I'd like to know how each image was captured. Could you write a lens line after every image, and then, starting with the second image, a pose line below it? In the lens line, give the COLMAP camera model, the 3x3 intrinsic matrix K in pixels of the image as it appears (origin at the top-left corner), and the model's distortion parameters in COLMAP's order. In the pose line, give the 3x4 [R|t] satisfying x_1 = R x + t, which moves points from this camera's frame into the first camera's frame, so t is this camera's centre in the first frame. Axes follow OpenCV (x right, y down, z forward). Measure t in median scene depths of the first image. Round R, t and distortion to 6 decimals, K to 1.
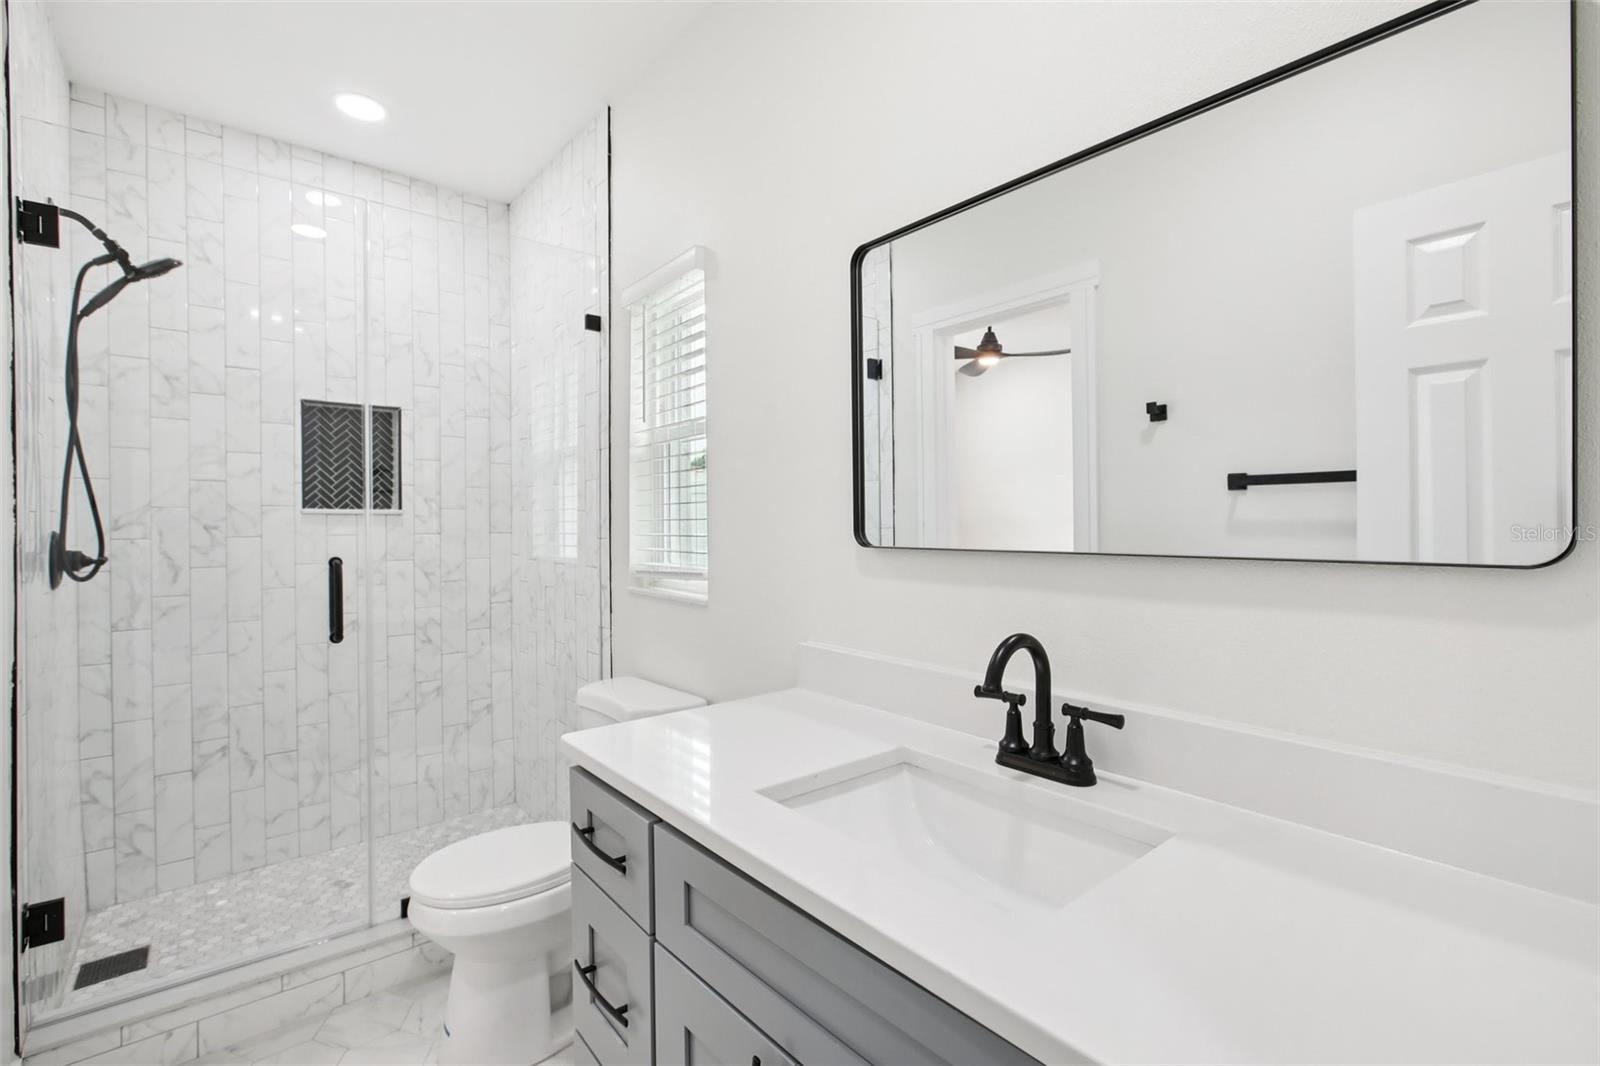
lens RADIAL K [[737.5, 0, 798.8], [0, 737.5, 517.9], [0, 0, 1]] dist [-0.001159, 0.000106]
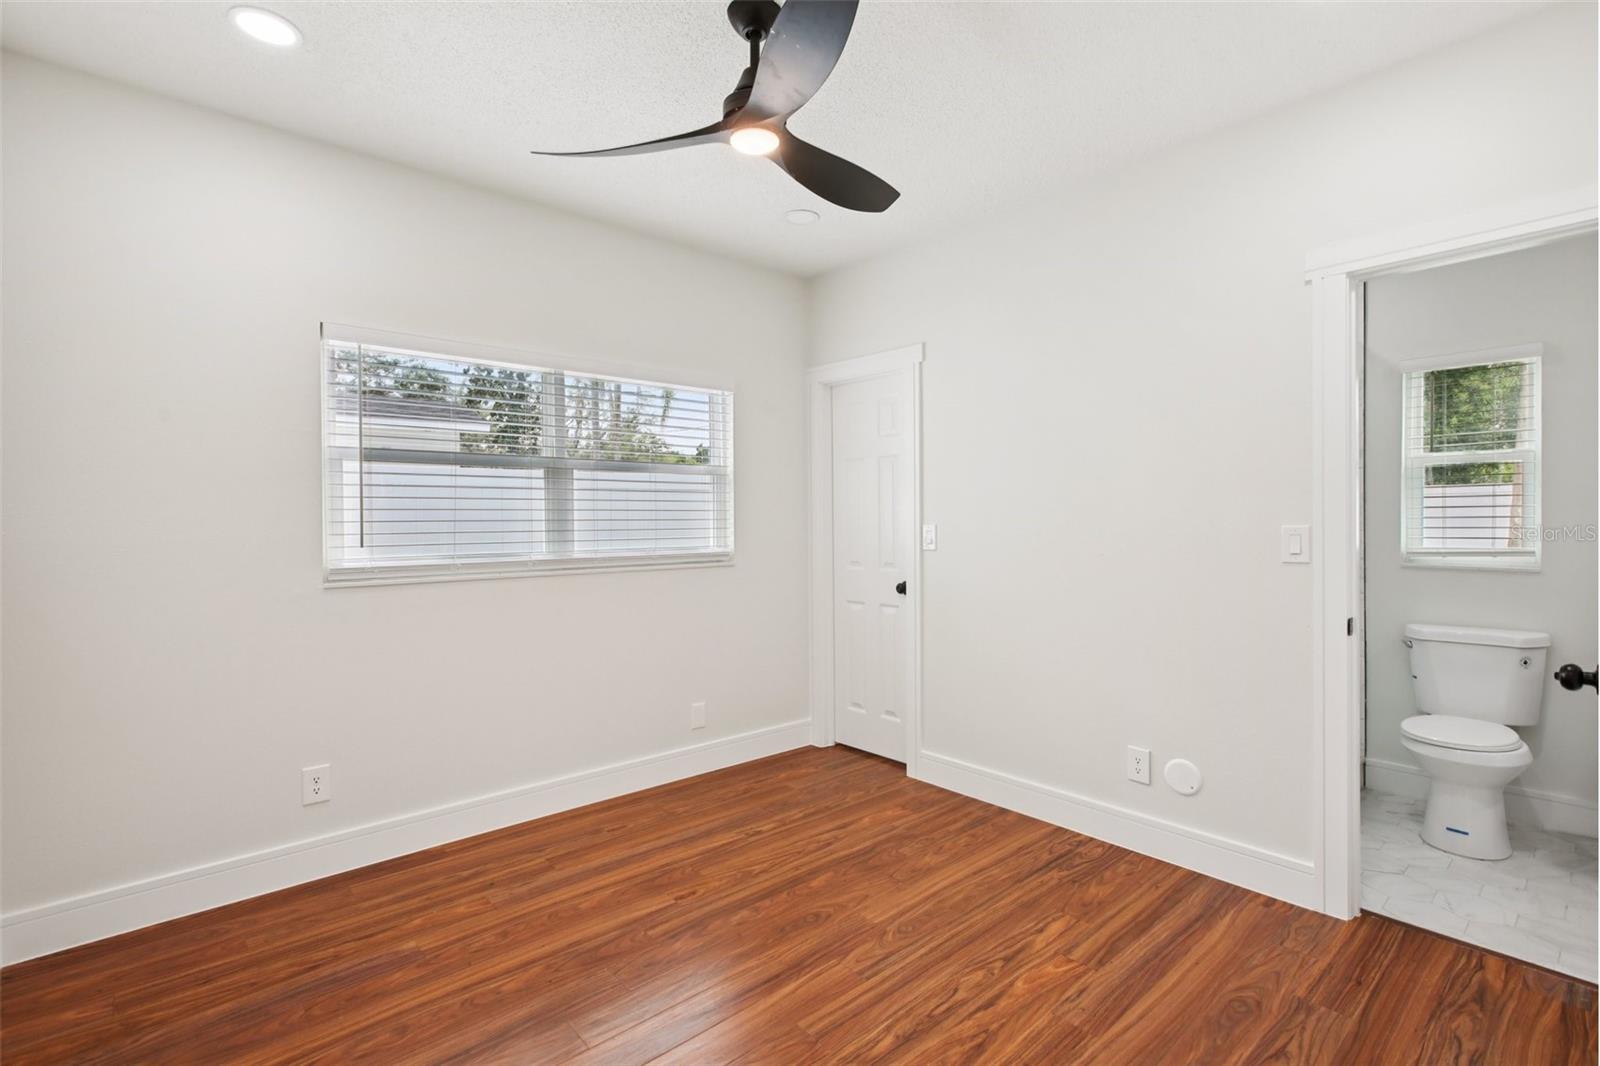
lens RADIAL K [[752.6, 0, 810.8], [0, 752.6, 520.5], [0, 0, 1]] dist [-0.001003, 0.000191]
pose [[0.999162, -0.012705, 0.038900, -2.744140], [0.012238, 0.999851, 0.012210, -0.042070], [-0.039049, -0.011724, 0.999169, -0.837405]]
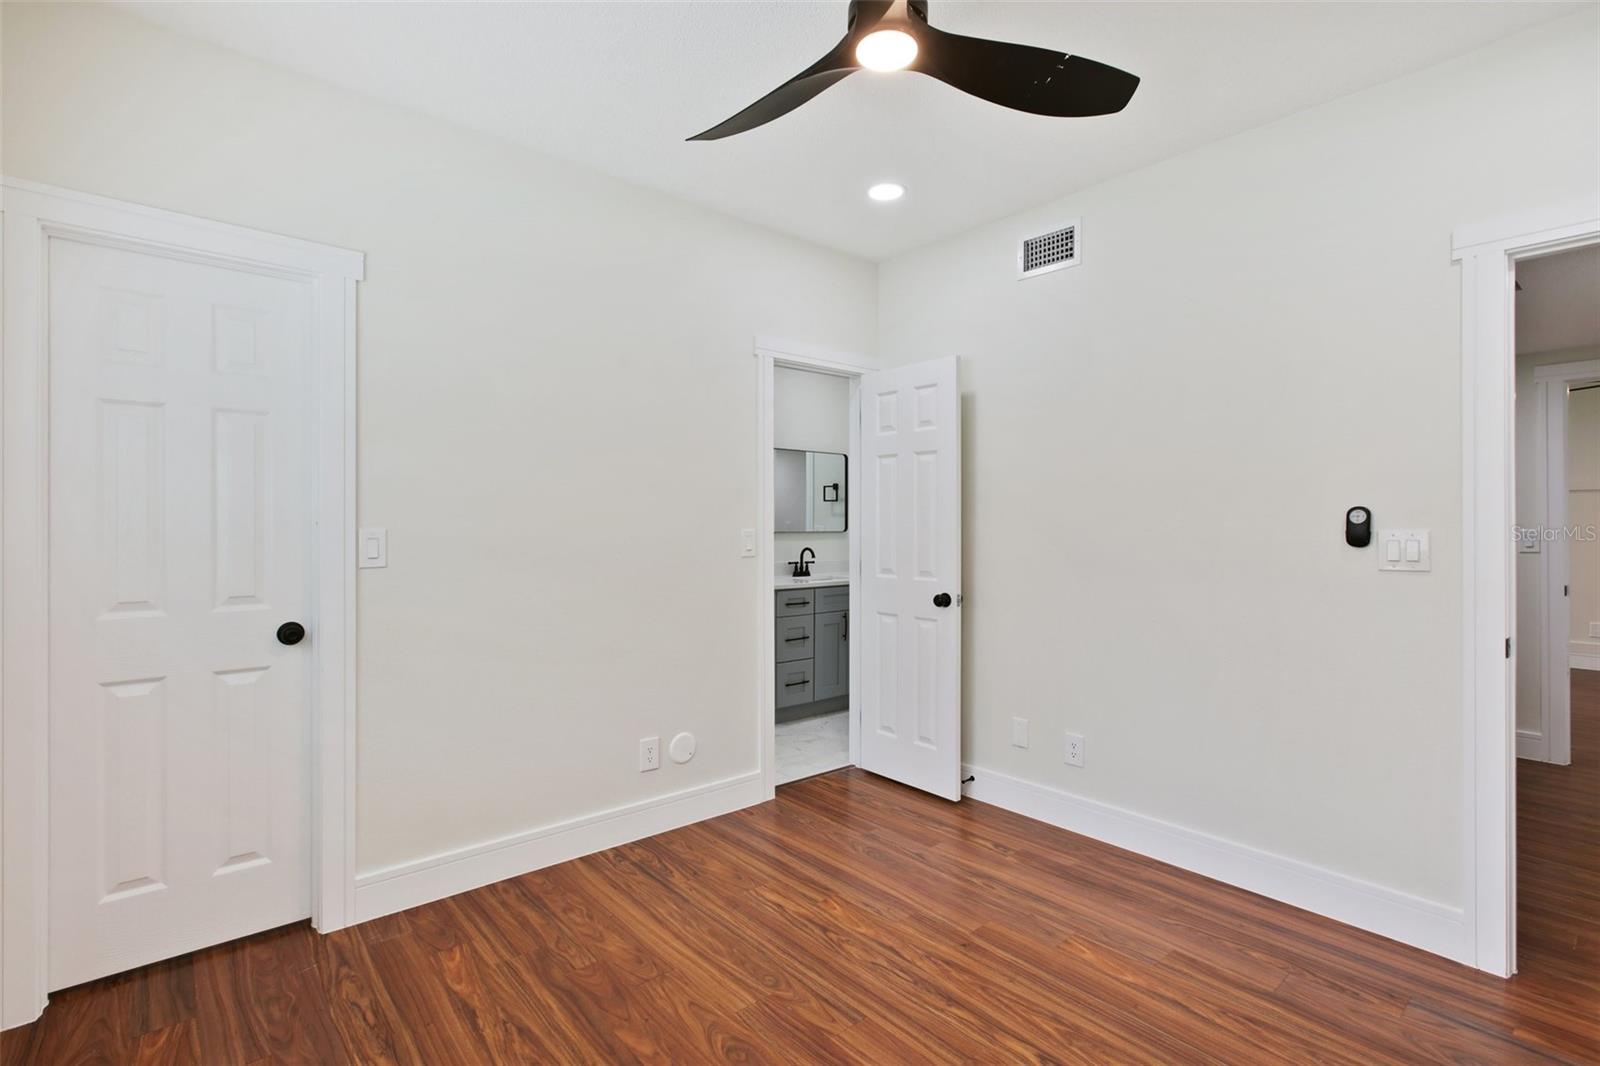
lens RADIAL K [[737.5, 0, 798.8], [0, 737.5, 517.9], [0, 0, 1]] dist [-0.001159, 0.000106]
pose [[-0.018304, 0.000407, 0.999832, -4.094462], [-0.018382, 0.999831, -0.000743, -0.034685], [-0.999663, -0.018392, -0.018294, 0.995096]]
